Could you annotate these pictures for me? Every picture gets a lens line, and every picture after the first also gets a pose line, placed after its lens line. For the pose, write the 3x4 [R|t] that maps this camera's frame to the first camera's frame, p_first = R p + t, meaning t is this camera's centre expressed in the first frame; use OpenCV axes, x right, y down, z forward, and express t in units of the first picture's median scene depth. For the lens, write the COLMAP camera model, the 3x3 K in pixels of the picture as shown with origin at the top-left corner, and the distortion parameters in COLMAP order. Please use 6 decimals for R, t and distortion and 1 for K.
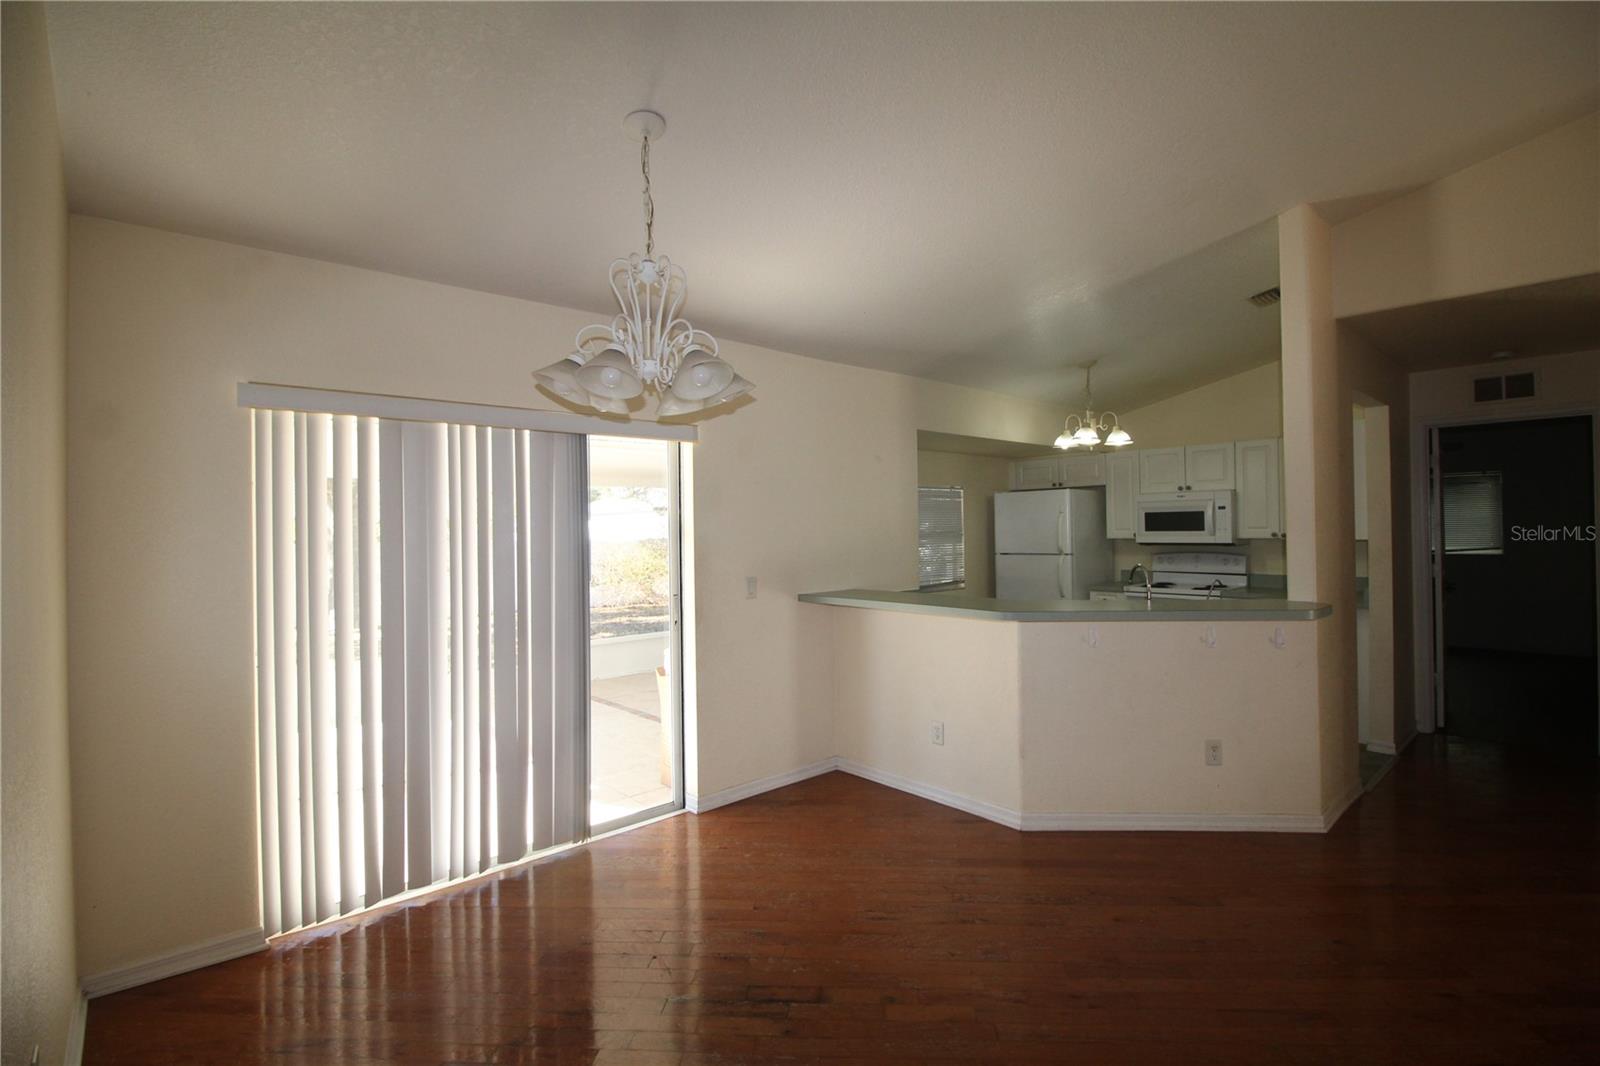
lens RADIAL K [[736.6, 0, 821.1], [0, 736.6, 524.9], [0, 0, 1]] dist [-0.002072, -0.013901]
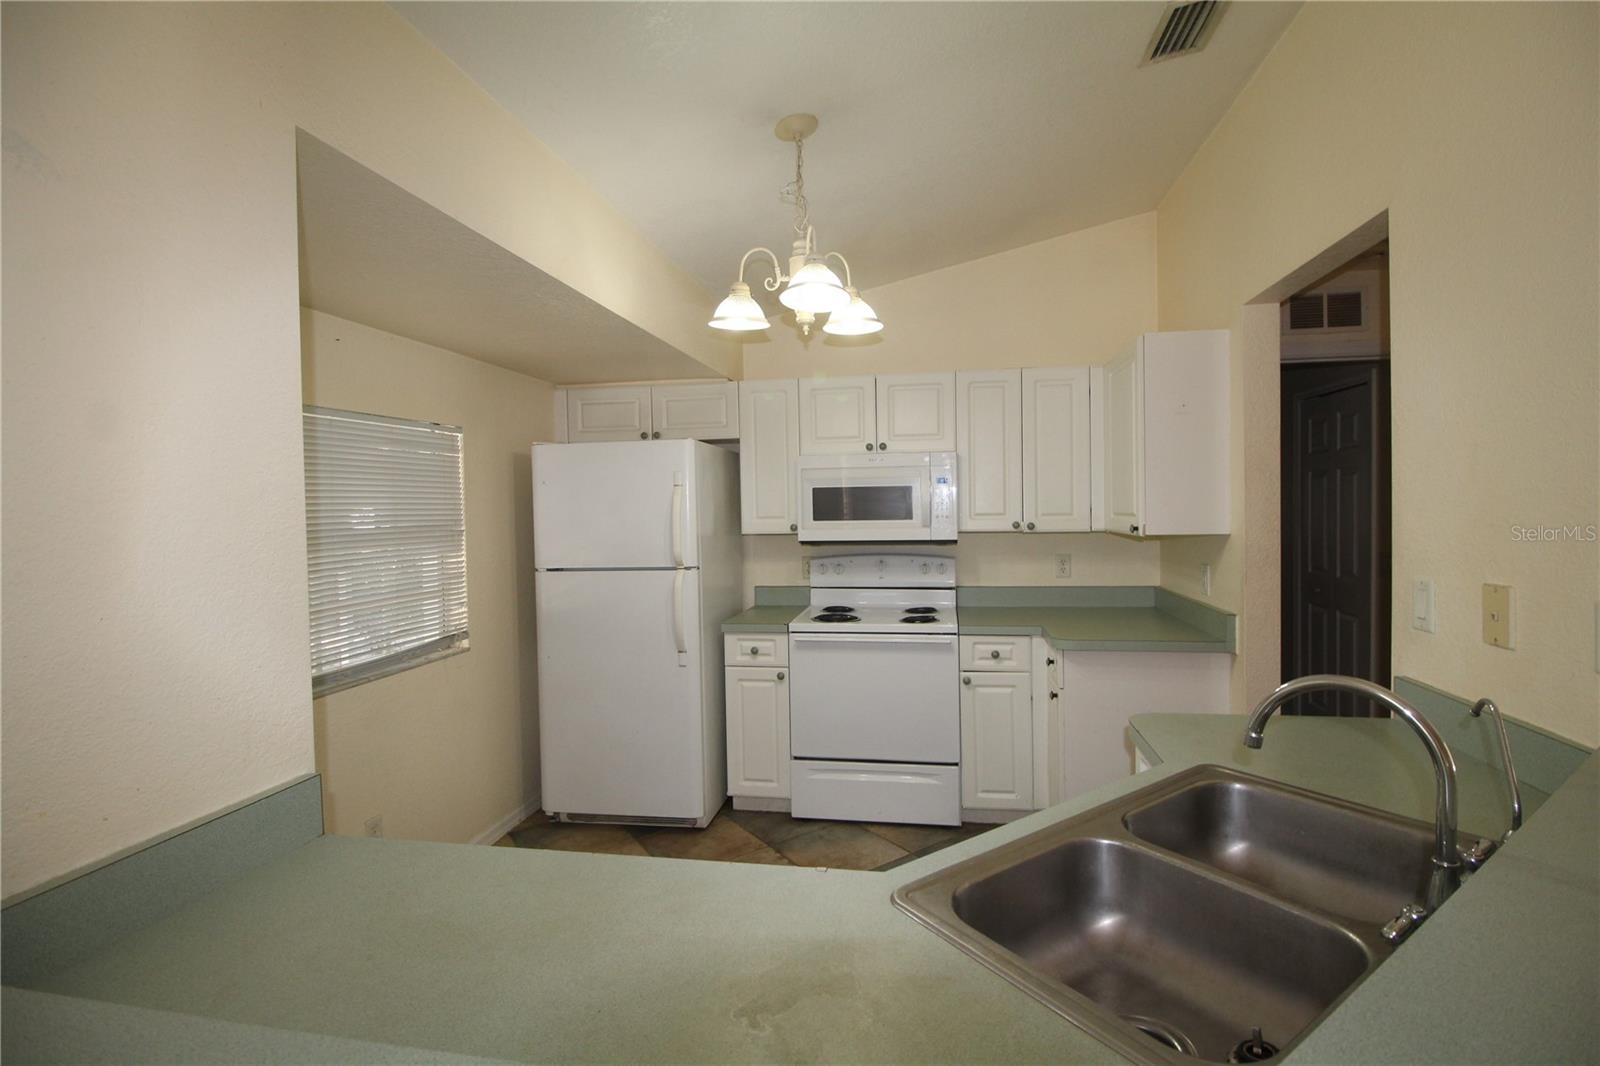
lens RADIAL K [[736.6, 0, 821.1], [0, 736.6, 524.9], [0, 0, 1]] dist [-0.002072, -0.013901]
pose [[0.786952, -0.015705, 0.616814, 0.096648], [0.002191, 0.999741, 0.022660, -0.001291], [-0.617010, -0.016481, 0.786783, 0.566240]]
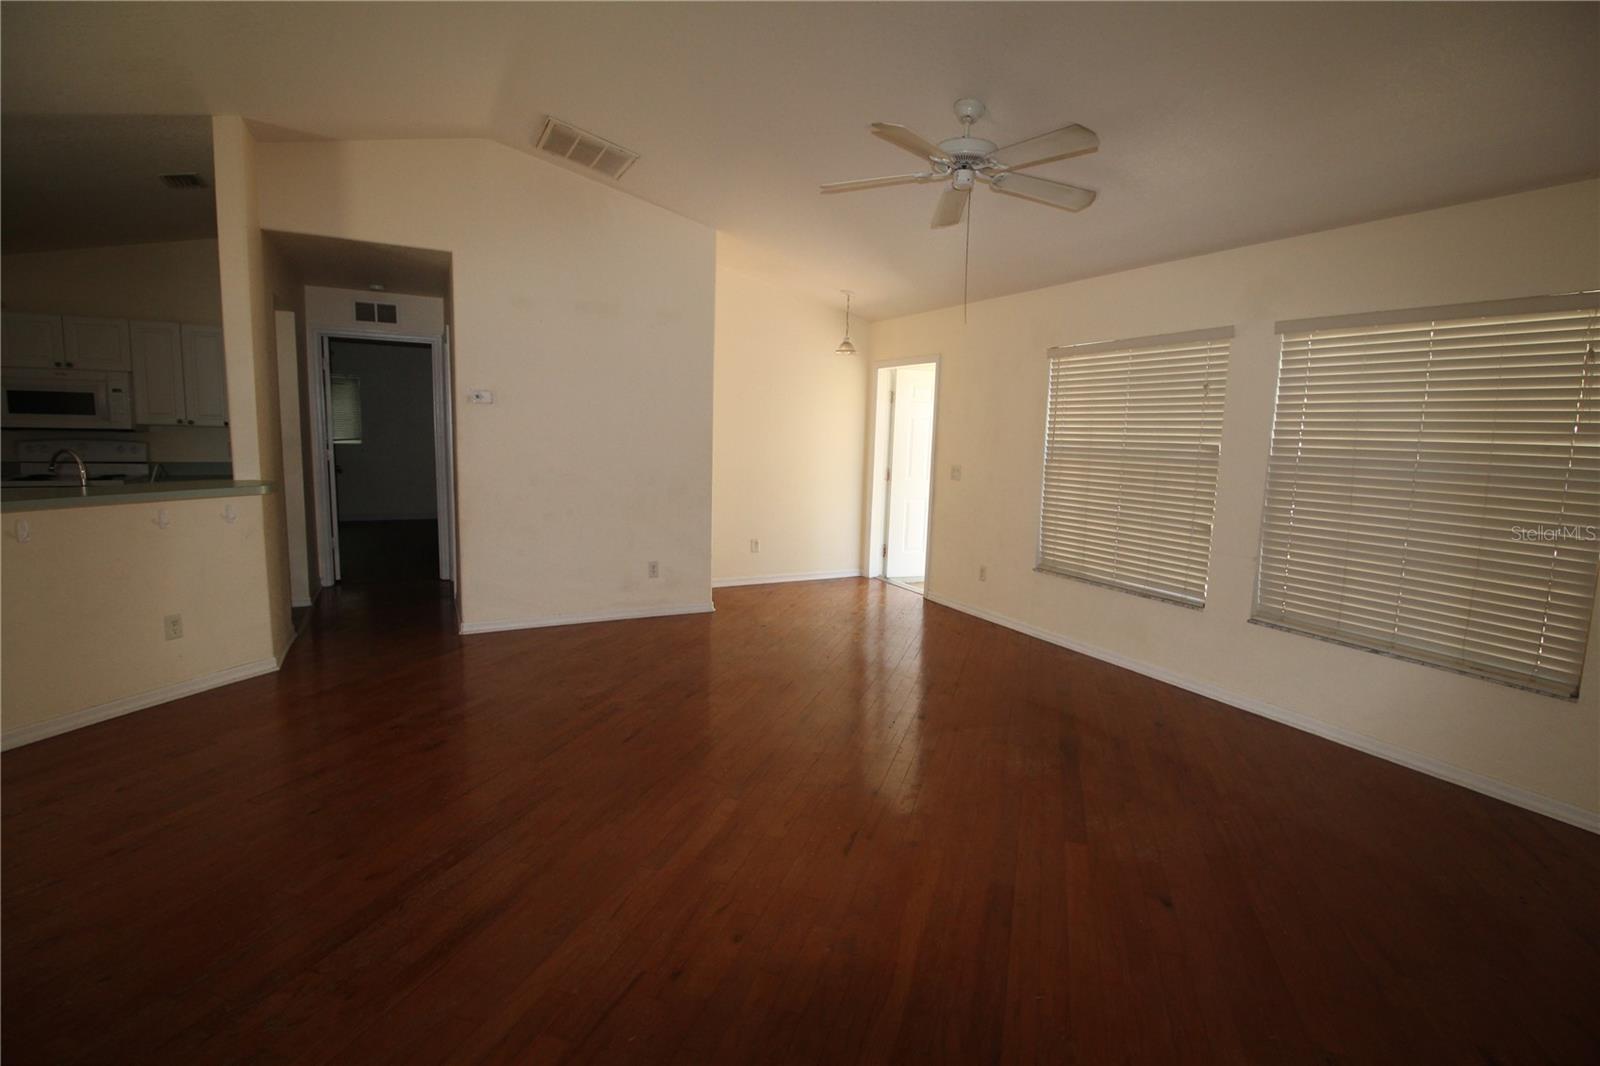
lens RADIAL K [[736.6, 0, 821.1], [0, 736.6, 524.9], [0, 0, 1]] dist [-0.002072, -0.013901]
pose [[0.234293, -0.101622, 0.966840, -0.138979], [-0.039818, 0.992684, 0.113987, 0.004937], [-0.971350, -0.065204, 0.228533, -0.074968]]
